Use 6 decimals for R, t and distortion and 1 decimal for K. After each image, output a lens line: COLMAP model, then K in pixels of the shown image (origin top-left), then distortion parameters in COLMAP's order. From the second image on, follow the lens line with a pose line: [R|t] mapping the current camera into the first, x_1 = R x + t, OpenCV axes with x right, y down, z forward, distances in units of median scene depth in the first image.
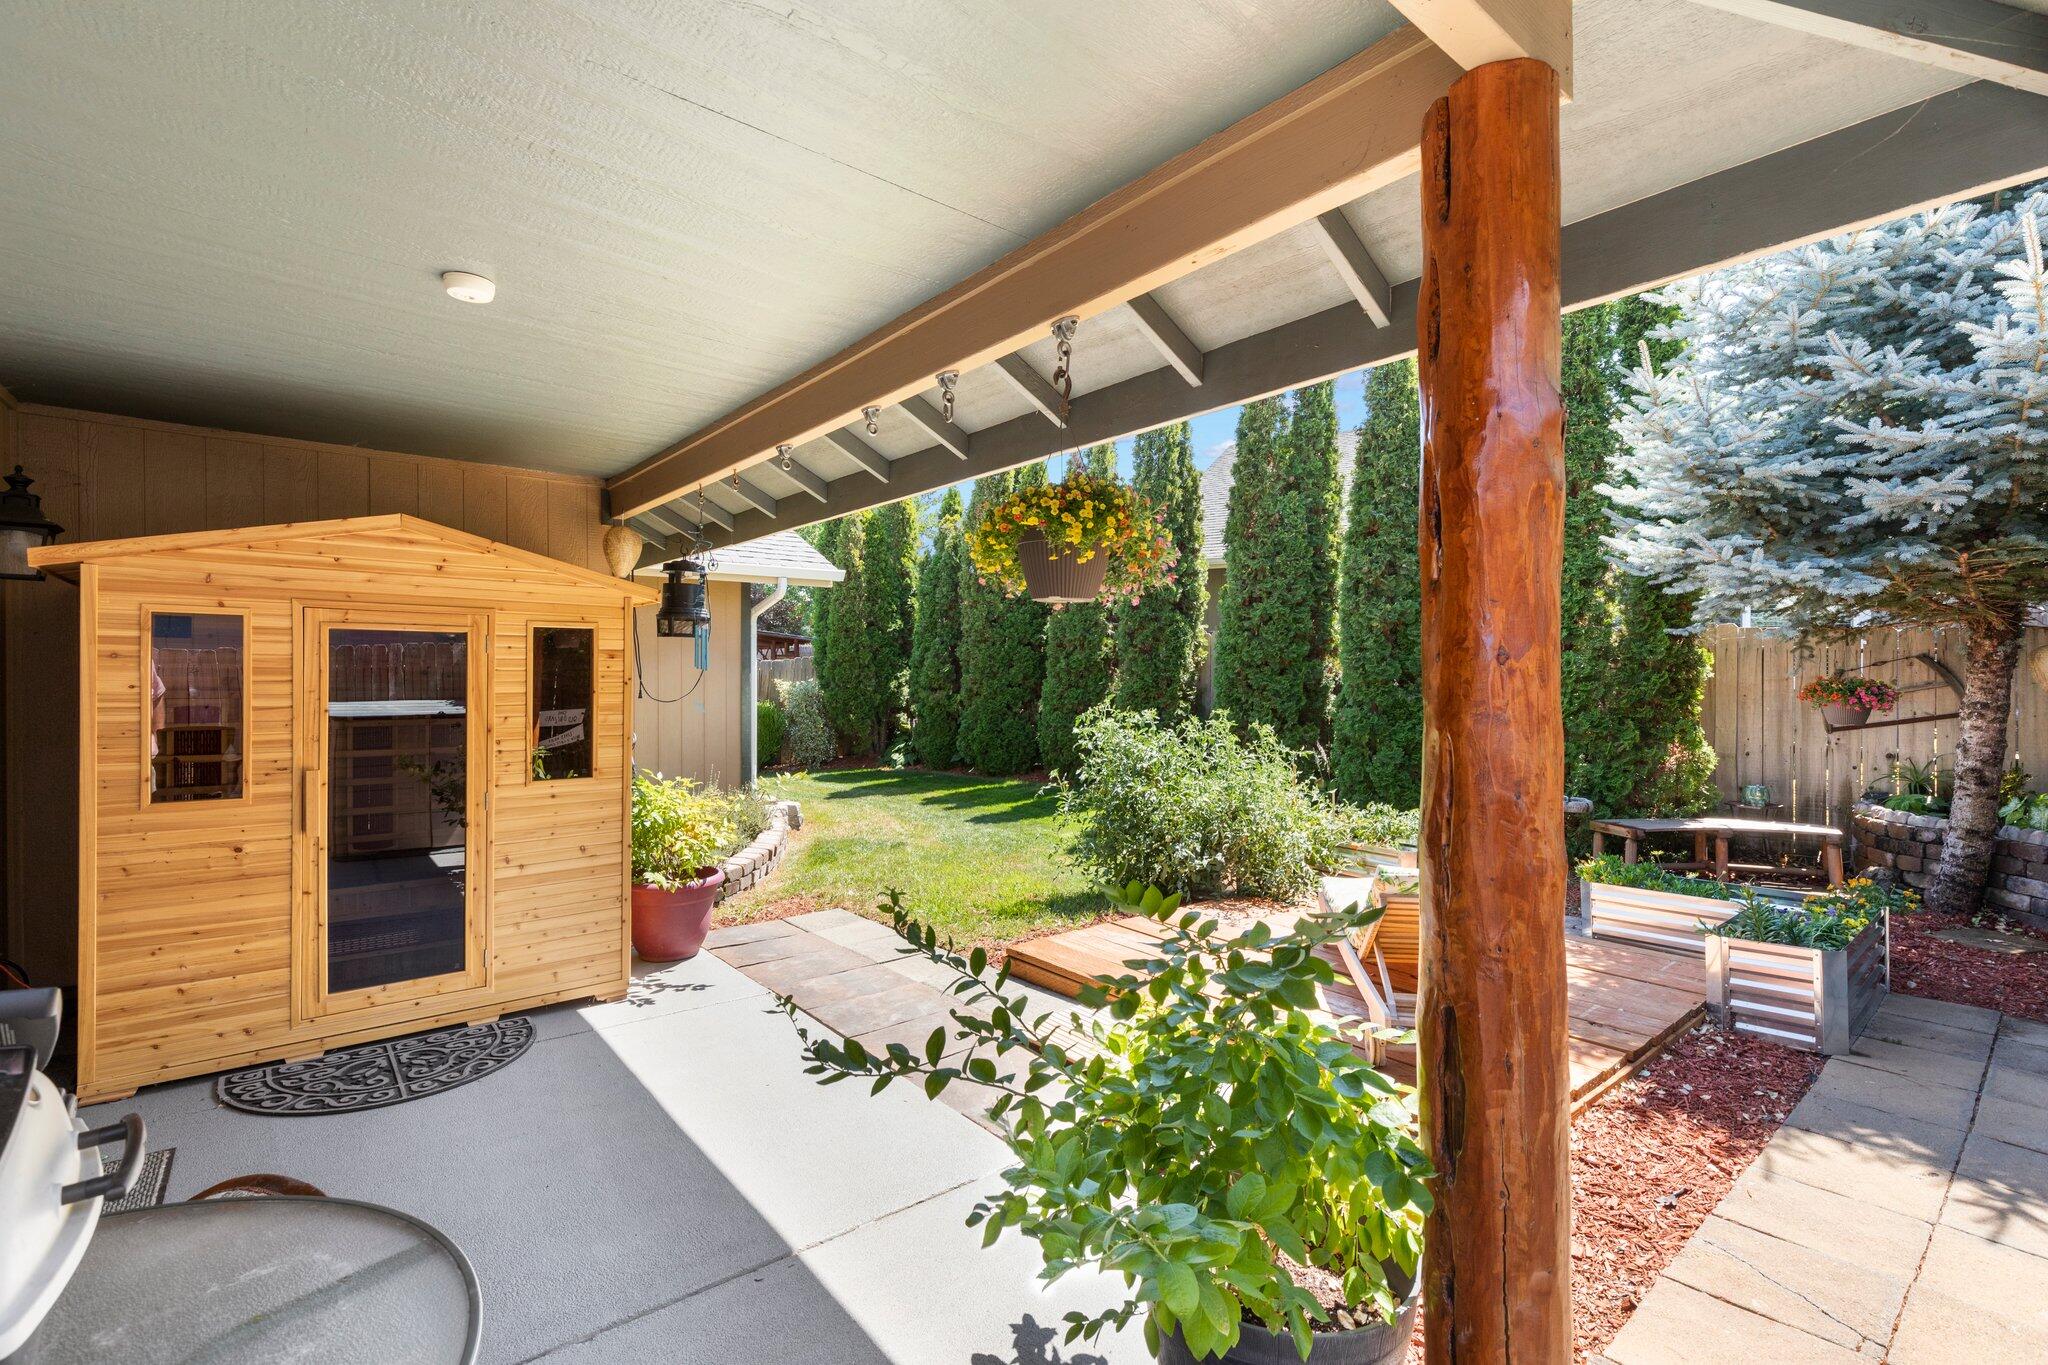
lens RADIAL K [[920.1, 0, 1039.6], [0, 920.1, 682.7], [0, 0, 1]] dist [0.004538, 0.000839]
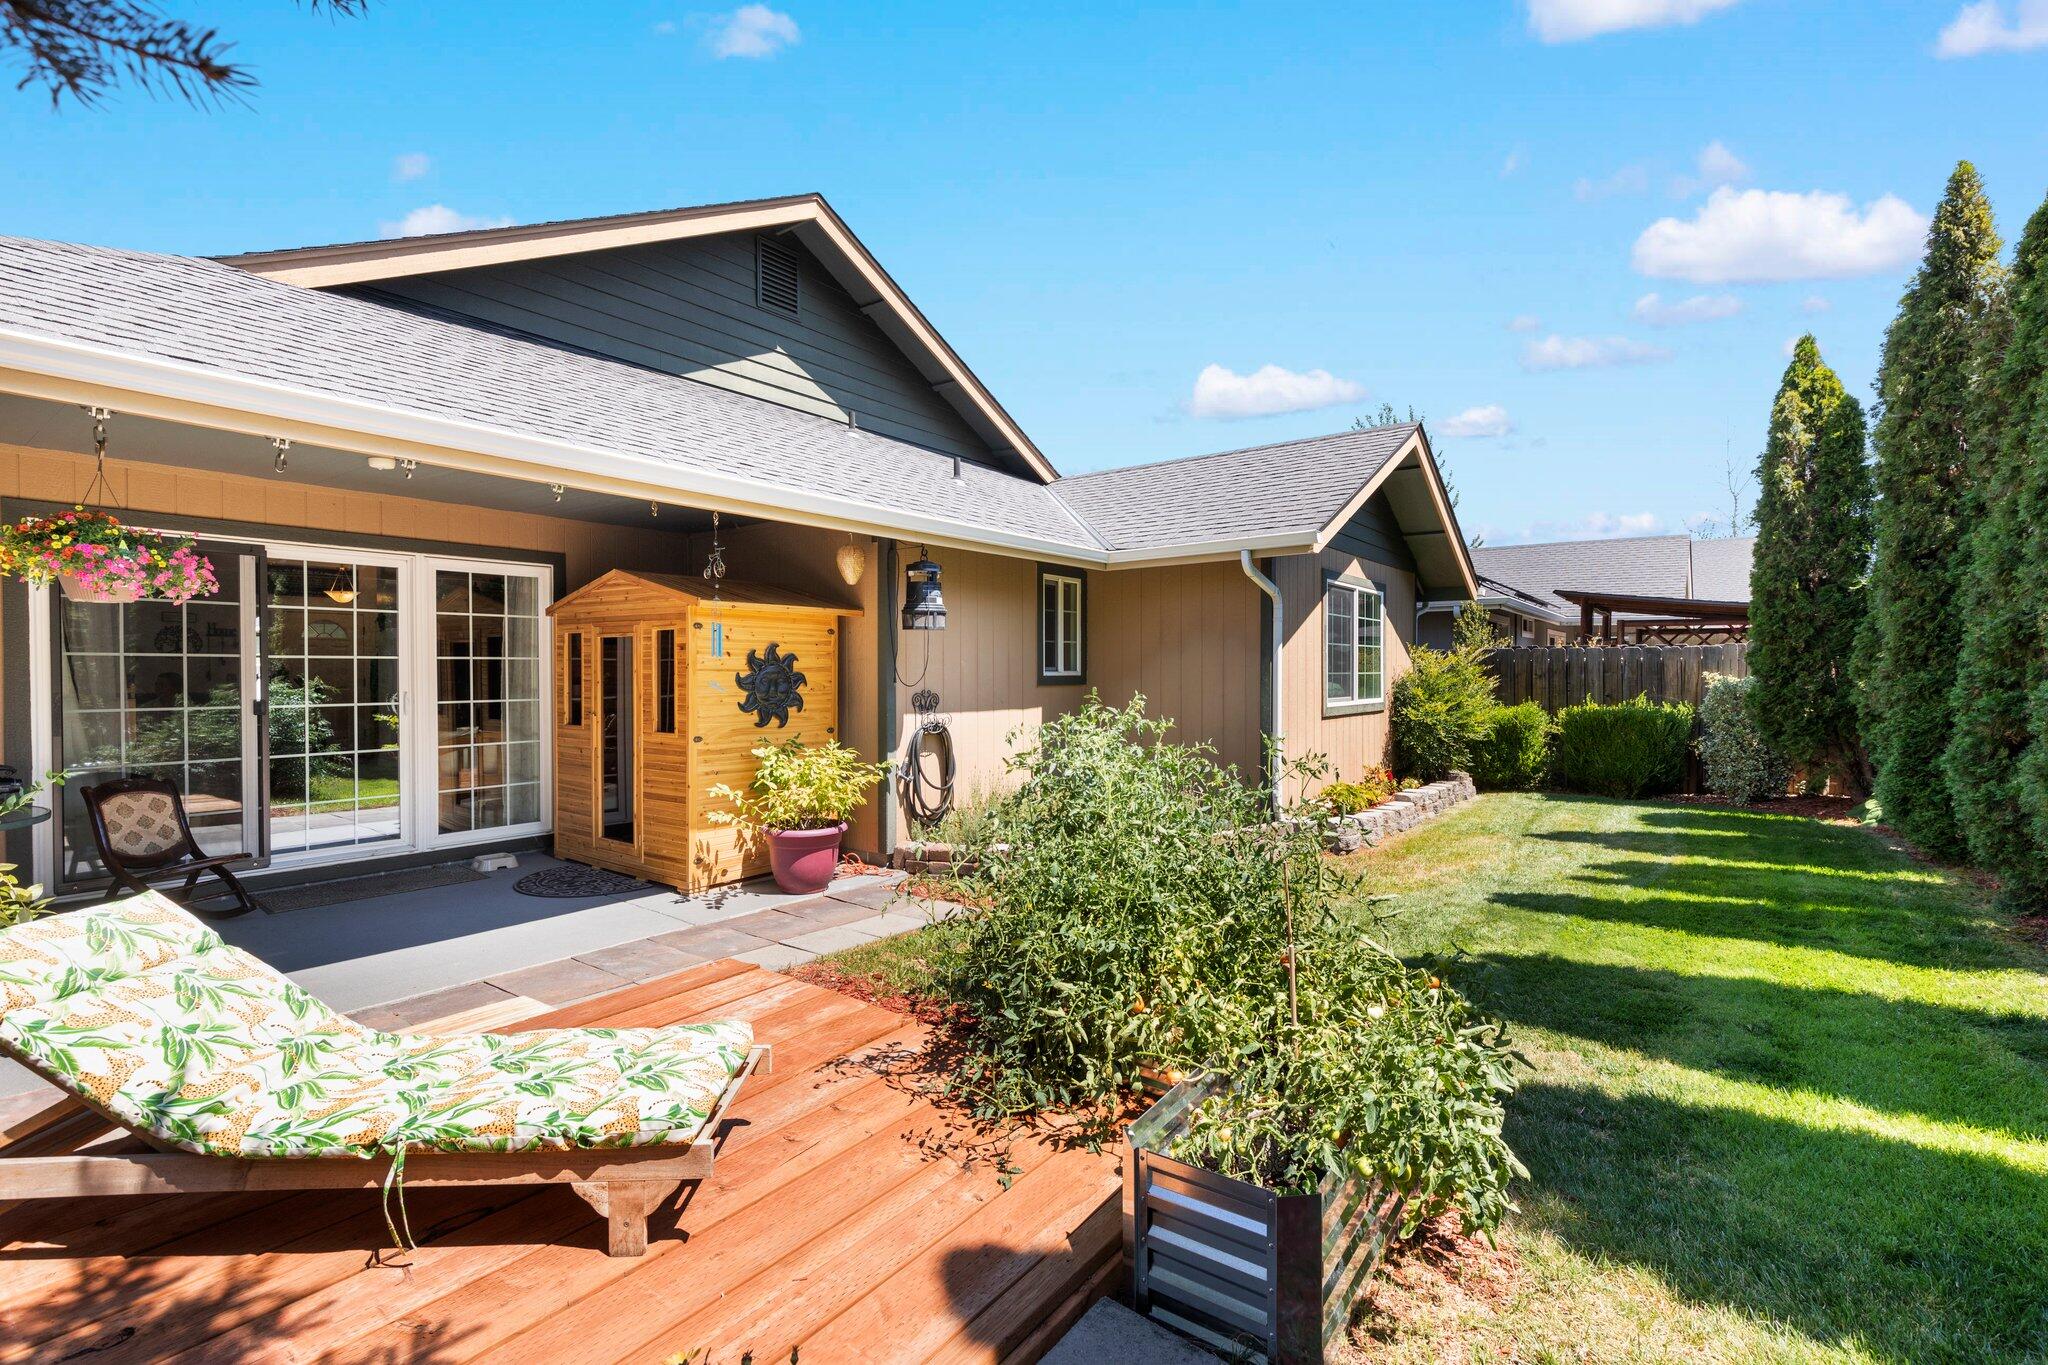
lens RADIAL K [[920.1, 0, 1022.3], [0, 920.1, 684.8], [0, 0, 1]] dist [0.004538, 0.000839]
pose [[0.221602, 0.008432, -0.975101, 1.052503], [-0.006576, 0.999953, 0.007152, 0.013848], [0.975115, 0.004827, 0.221647, 1.242387]]
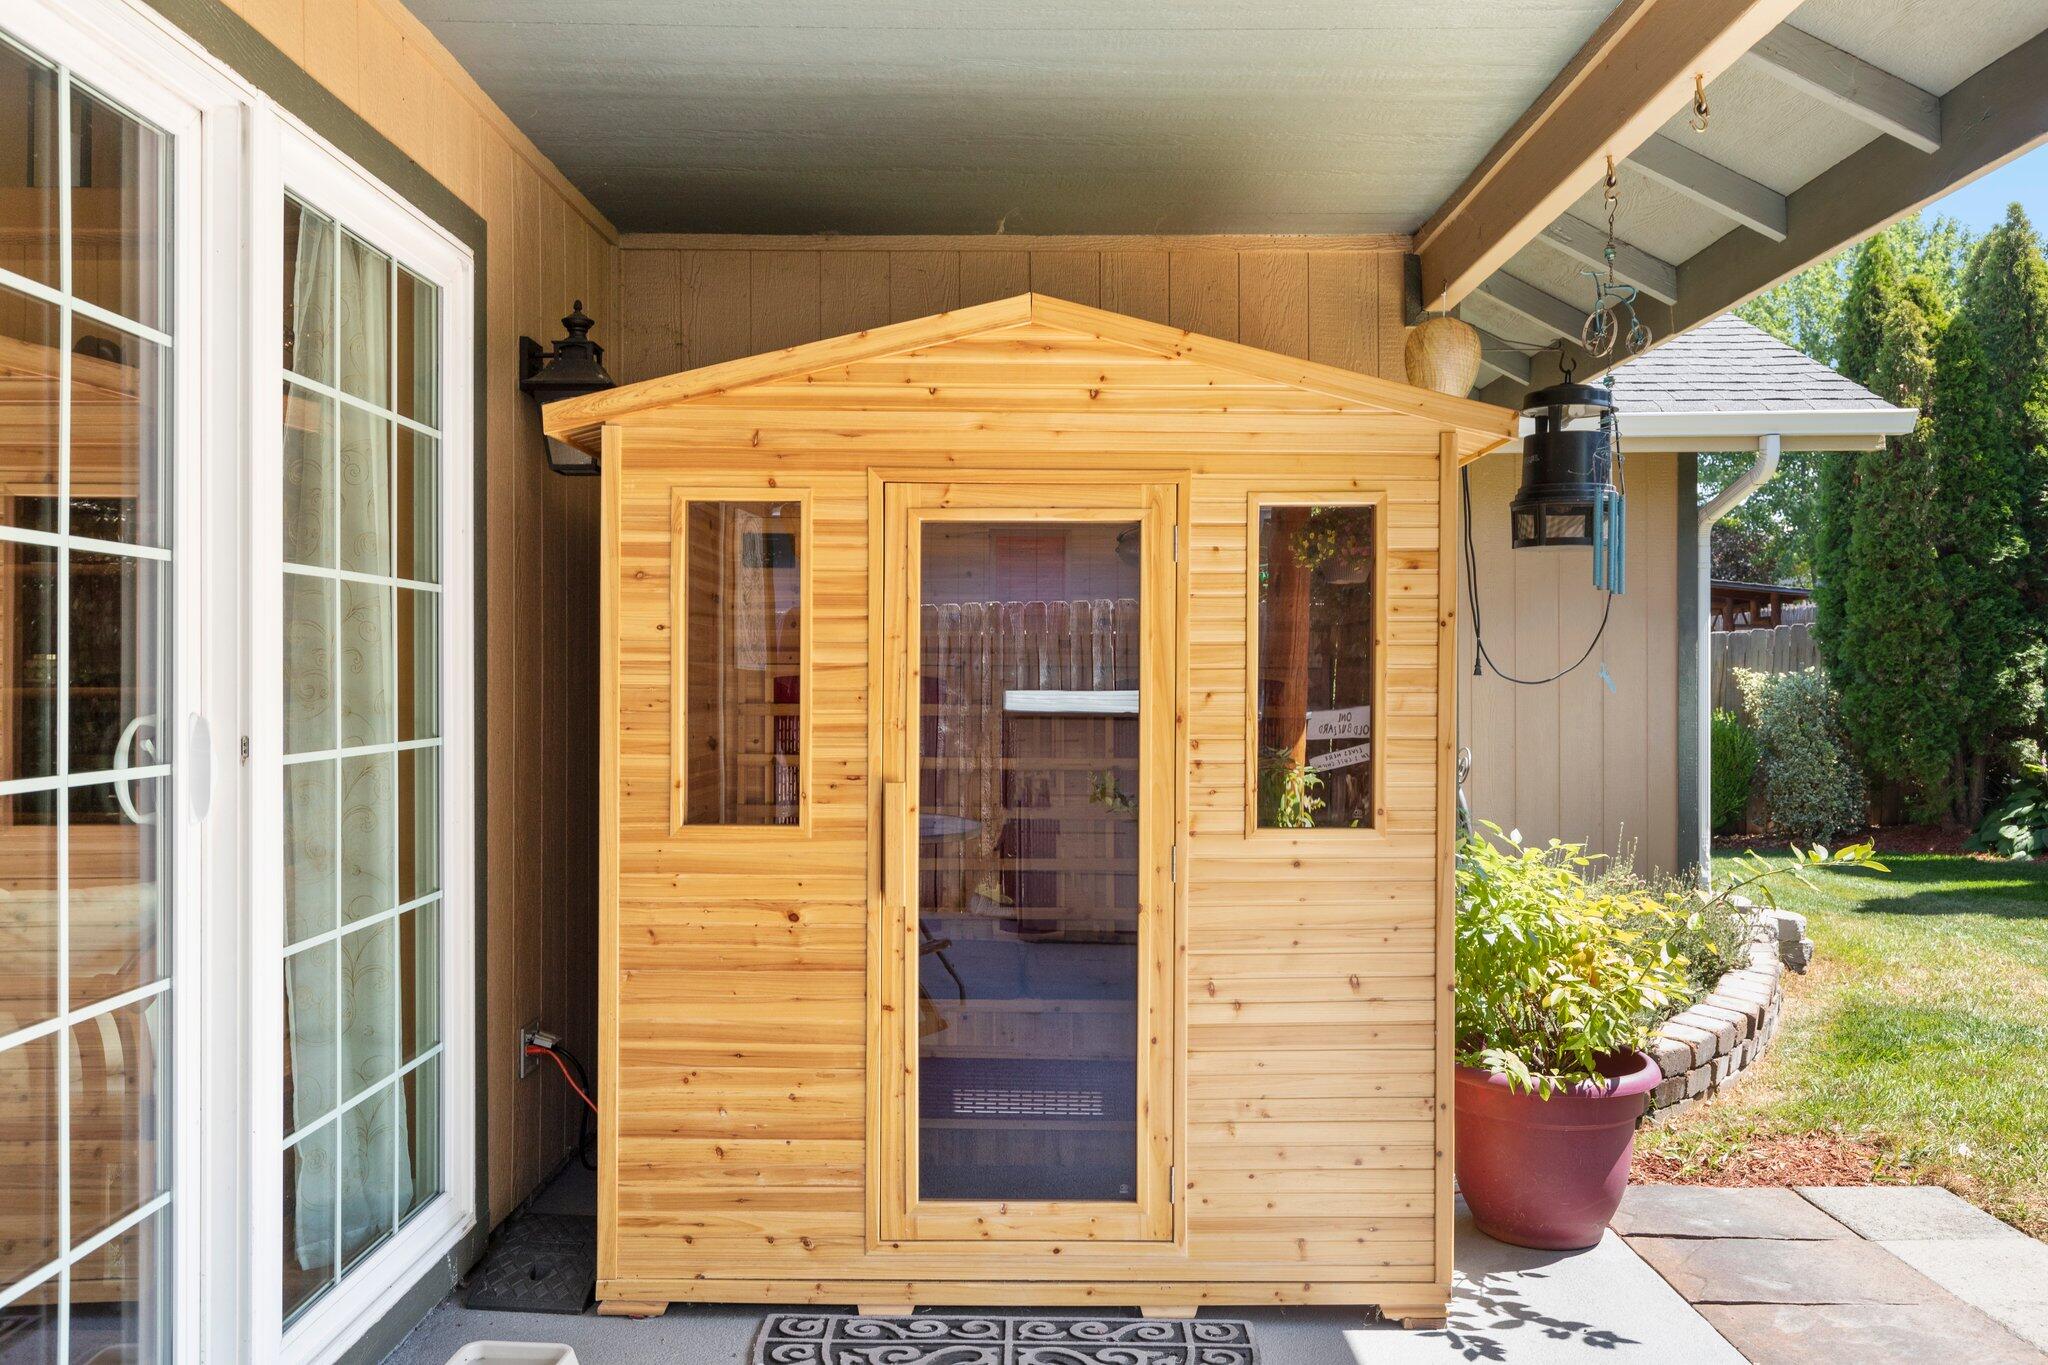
lens RADIAL K [[1544.9, 0, 1036.5], [0, 1544.9, 681.8], [0, 0, 1]] dist [0.001368, 0.005206]
pose [[0.768794, -0.001501, -0.639494, -0.126086], [-0.002550, 0.999982, -0.005412, 0.035144], [0.639491, 0.005791, 0.768777, 0.309598]]
